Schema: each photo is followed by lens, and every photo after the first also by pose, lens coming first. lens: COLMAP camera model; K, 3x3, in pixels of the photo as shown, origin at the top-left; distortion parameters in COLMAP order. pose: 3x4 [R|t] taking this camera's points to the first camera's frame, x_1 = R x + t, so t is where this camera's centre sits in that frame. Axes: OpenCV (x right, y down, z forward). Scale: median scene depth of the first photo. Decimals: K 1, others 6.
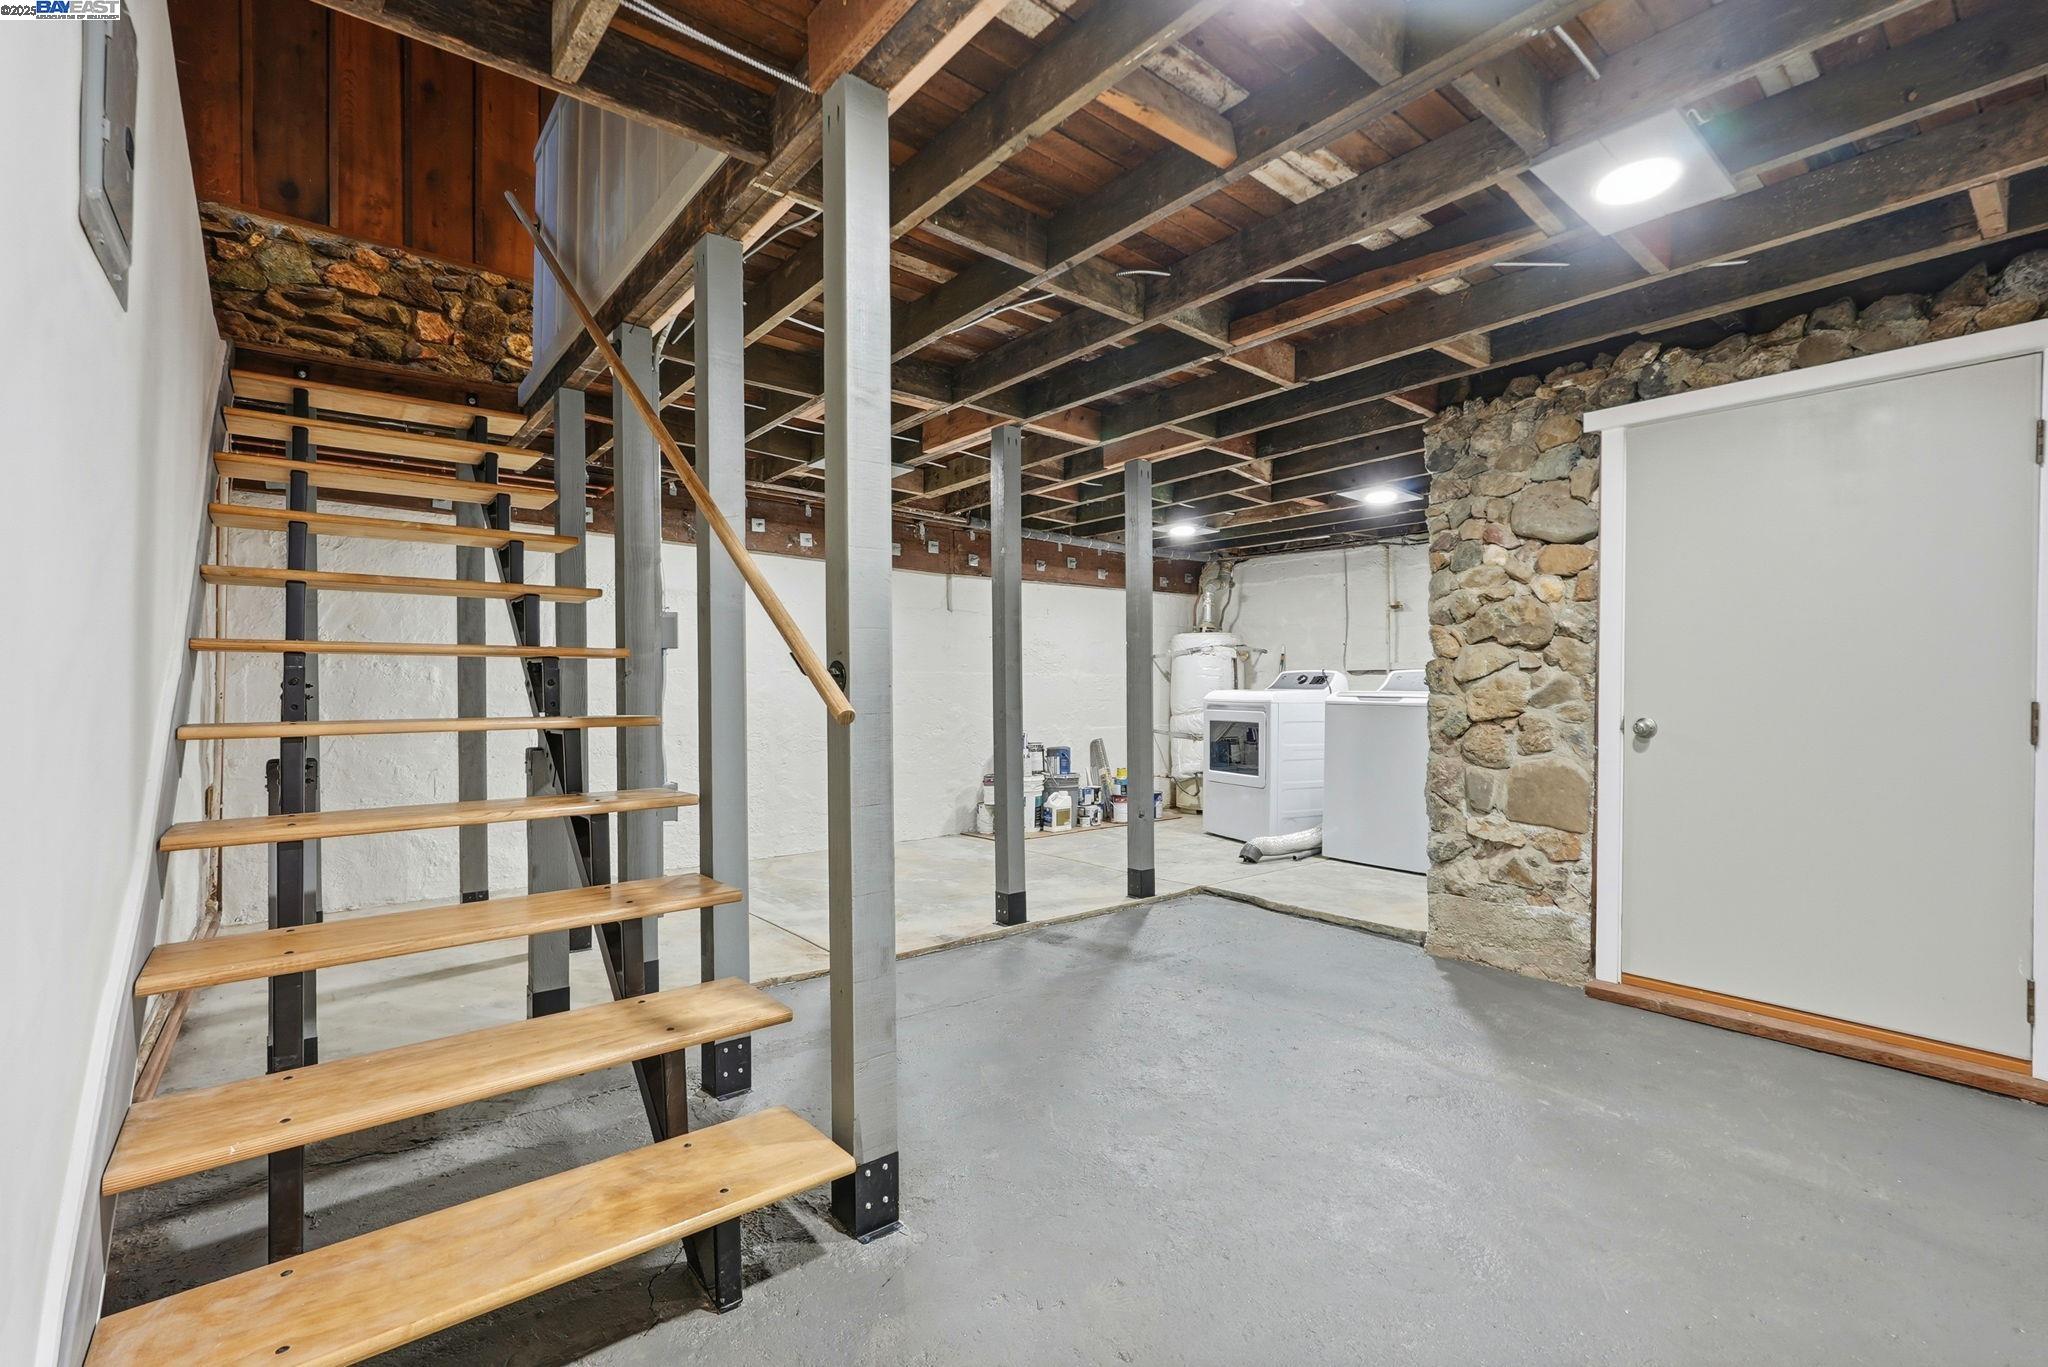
lens RADIAL K [[921.9, 0, 1028.0], [0, 921.9, 696.0], [0, 0, 1]] dist [-0.001591, 0.000075]
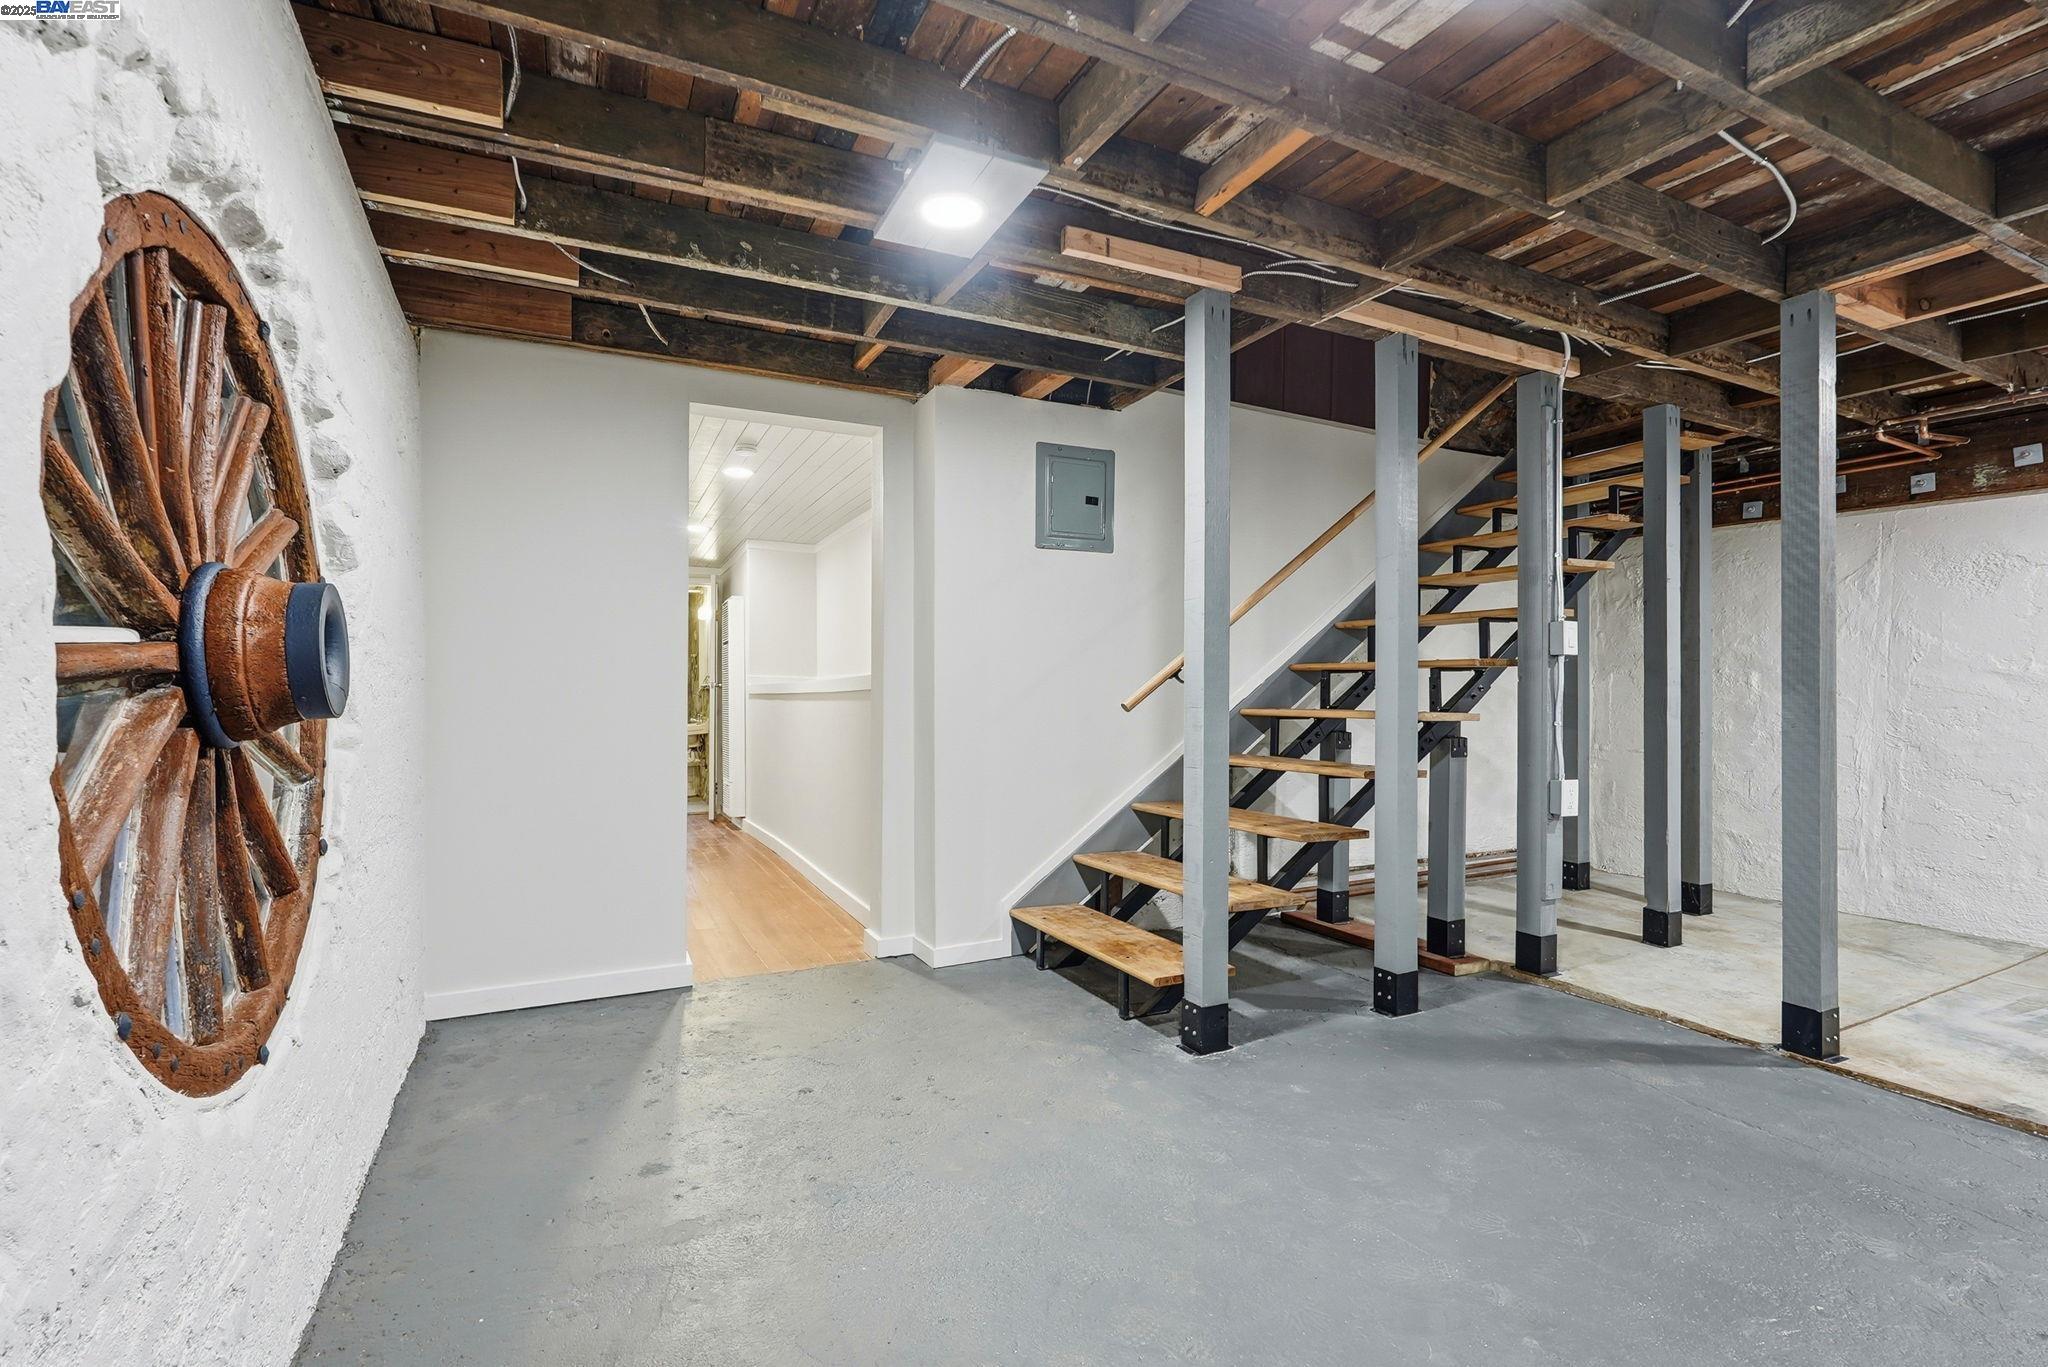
lens RADIAL K [[945.1, 0, 1024.0], [0, 945.1, 674.7], [0, 0, 1]] dist [0.003632, 0.001478]
pose [[-0.205410, 0.001037, -0.978676, 1.009833], [-0.002921, 0.999994, 0.001673, -0.049018], [0.978672, 0.003202, -0.205405, 0.694643]]
